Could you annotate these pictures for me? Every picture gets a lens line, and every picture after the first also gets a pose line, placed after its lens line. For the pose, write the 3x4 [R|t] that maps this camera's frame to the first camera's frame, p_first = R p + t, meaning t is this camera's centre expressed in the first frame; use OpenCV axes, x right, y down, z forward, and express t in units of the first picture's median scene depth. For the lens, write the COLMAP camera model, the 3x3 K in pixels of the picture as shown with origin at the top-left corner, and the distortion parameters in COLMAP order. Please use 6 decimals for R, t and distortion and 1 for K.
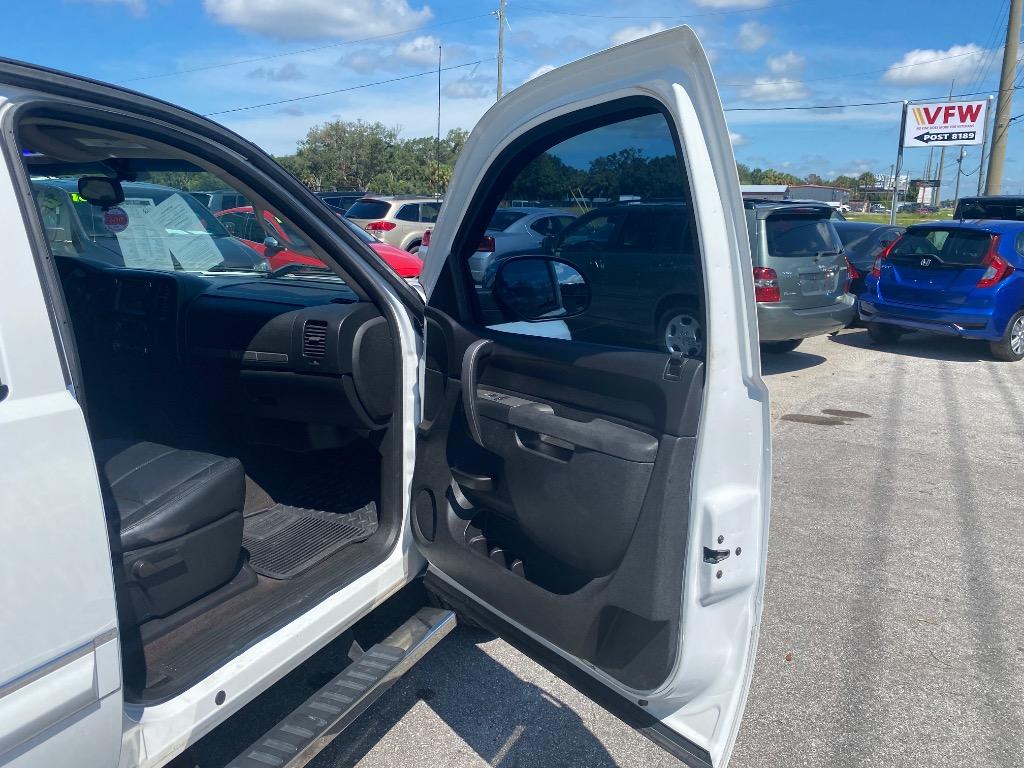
lens RADIAL K [[780.4, 0, 508.9], [0, 780.4, 386.5], [0, 0, 1]] dist [0.033415, -0.040800]
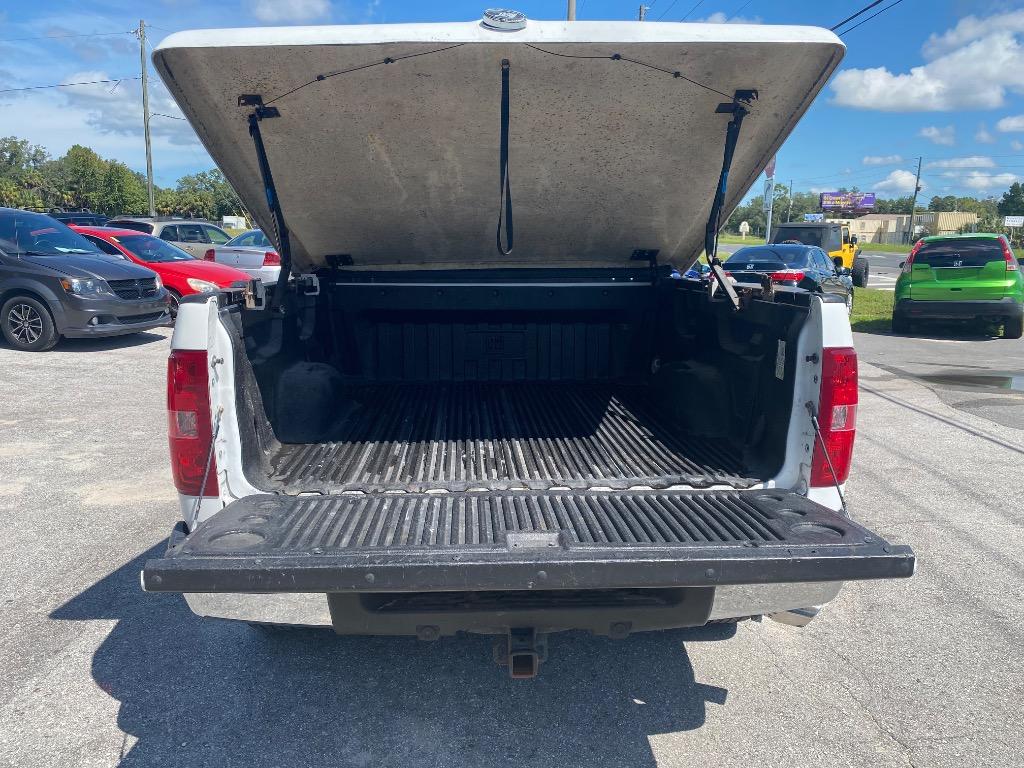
lens RADIAL K [[780.4, 0, 510.8], [0, 780.4, 398.8], [0, 0, 1]] dist [0.033415, -0.040800]
pose [[0.876452, -0.099146, 0.471172, -0.230327], [0.104529, 0.994412, 0.014809, 0.035755], [-0.470007, 0.036272, 0.881917, -0.159403]]
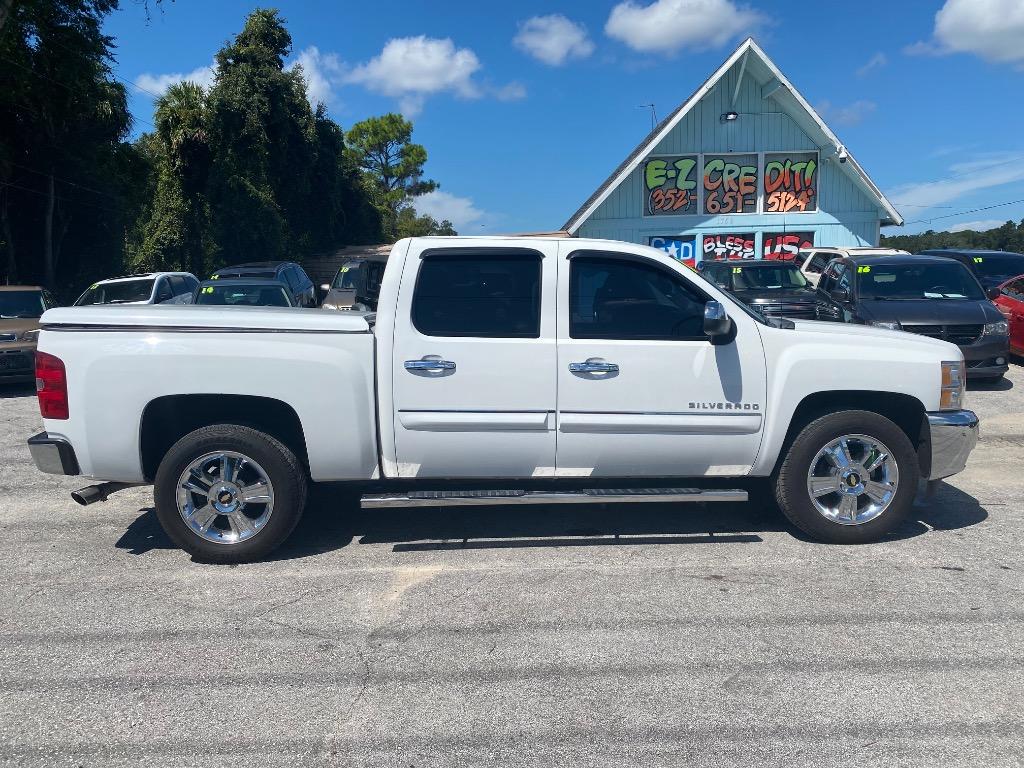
lens RADIAL K [[780.4, 0, 503.2], [0, 780.4, 398.4], [0, 0, 1]] dist [0.033415, -0.040800]
pose [[0.472067, 0.111925, -0.874429, 0.186545], [-0.172285, 0.984494, 0.033004, 0.015267], [0.864564, 0.135071, 0.484030, -0.064820]]
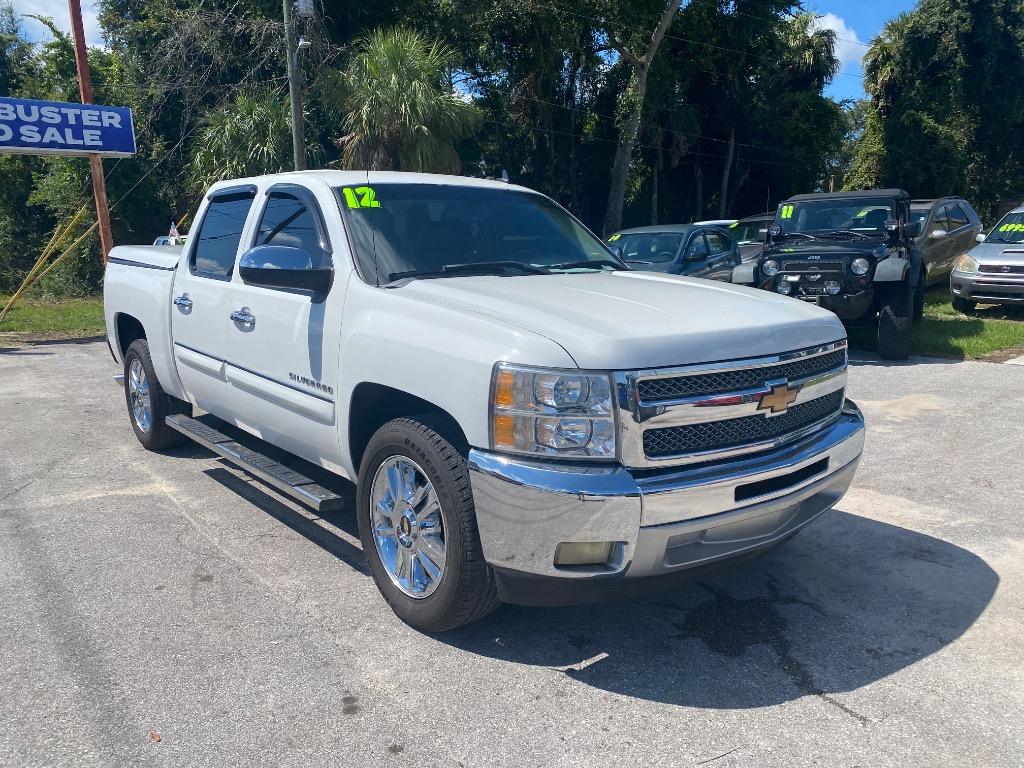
lens RADIAL K [[780.4, 0, 508.3], [0, 780.4, 394.1], [0, 0, 1]] dist [0.033415, -0.040800]
pose [[-0.422306, 0.165493, -0.891218, 0.149460], [-0.189554, 0.945332, 0.265362, -0.049371], [0.886412, 0.280998, -0.367849, 0.260170]]
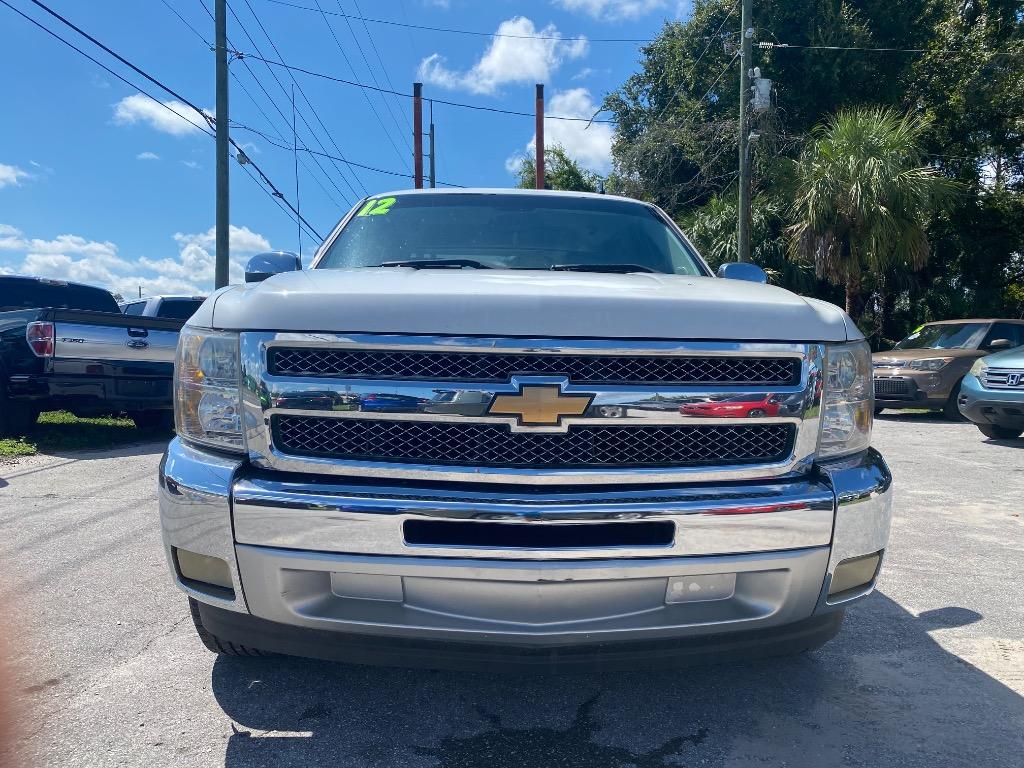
lens RADIAL K [[780.4, 0, 512.9], [0, 780.4, 391.6], [0, 0, 1]] dist [0.033415, -0.040800]
pose [[-0.883405, 0.003983, -0.468594, 0.028897], [-0.120437, 0.964444, 0.235249, -0.041643], [0.452870, 0.264256, -0.851515, 0.339563]]
